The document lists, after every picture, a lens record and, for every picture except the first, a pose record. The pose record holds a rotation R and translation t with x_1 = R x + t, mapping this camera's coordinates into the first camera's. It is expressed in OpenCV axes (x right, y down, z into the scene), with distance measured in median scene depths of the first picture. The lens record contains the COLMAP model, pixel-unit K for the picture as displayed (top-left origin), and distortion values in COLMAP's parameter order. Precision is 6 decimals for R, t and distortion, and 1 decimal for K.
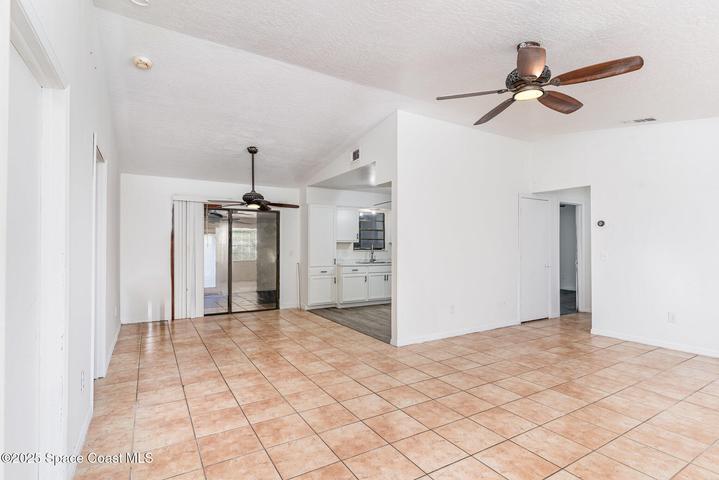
lens RADIAL K [[351.7, 0, 360.9], [0, 351.7, 240.1], [0, 0, 1]] dist [0.003414, -0.000598]
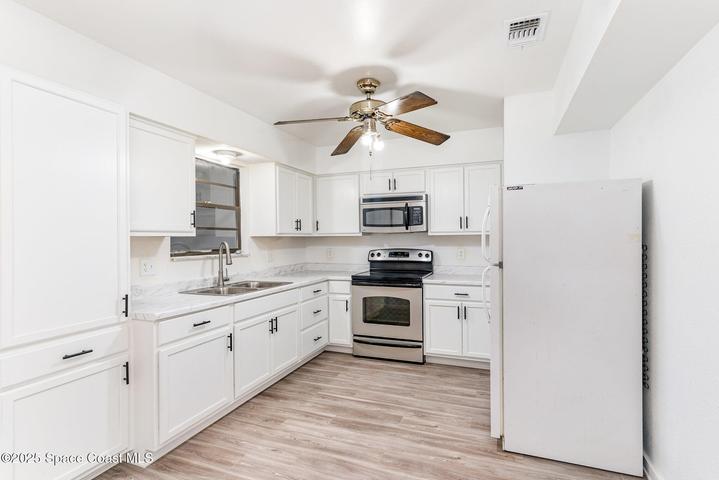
lens RADIAL K [[351.7, 0, 357.3], [0, 351.7, 233.3], [0, 0, 1]] dist [0.003414, -0.000598]
pose [[0.794255, -0.002414, 0.607579, -0.186153], [-0.004099, 0.999948, 0.009332, -0.001753], [-0.607570, -0.009903, 0.794204, 1.257810]]
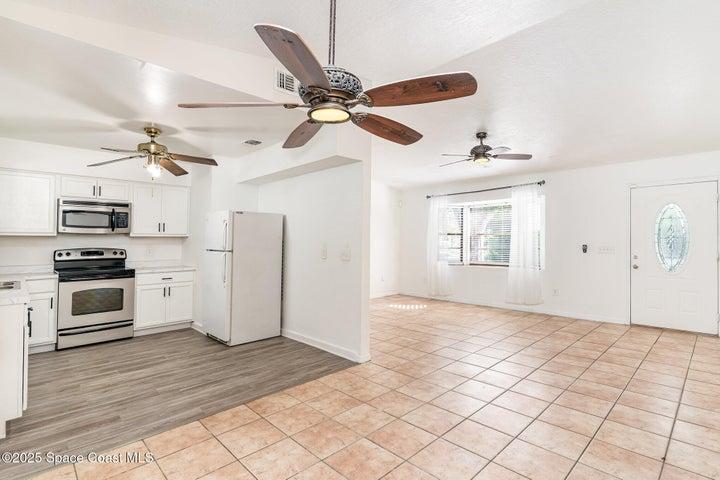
lens RADIAL K [[352.2, 0, 359.8], [0, 352.2, 239.8], [0, 0, 1]] dist [0.003414, -0.000598]
pose [[-0.228537, 0.003255, 0.973530, -0.855273], [-0.018942, 0.999790, -0.007790, 0.020706], [-0.973351, -0.020220, -0.228427, 1.437857]]
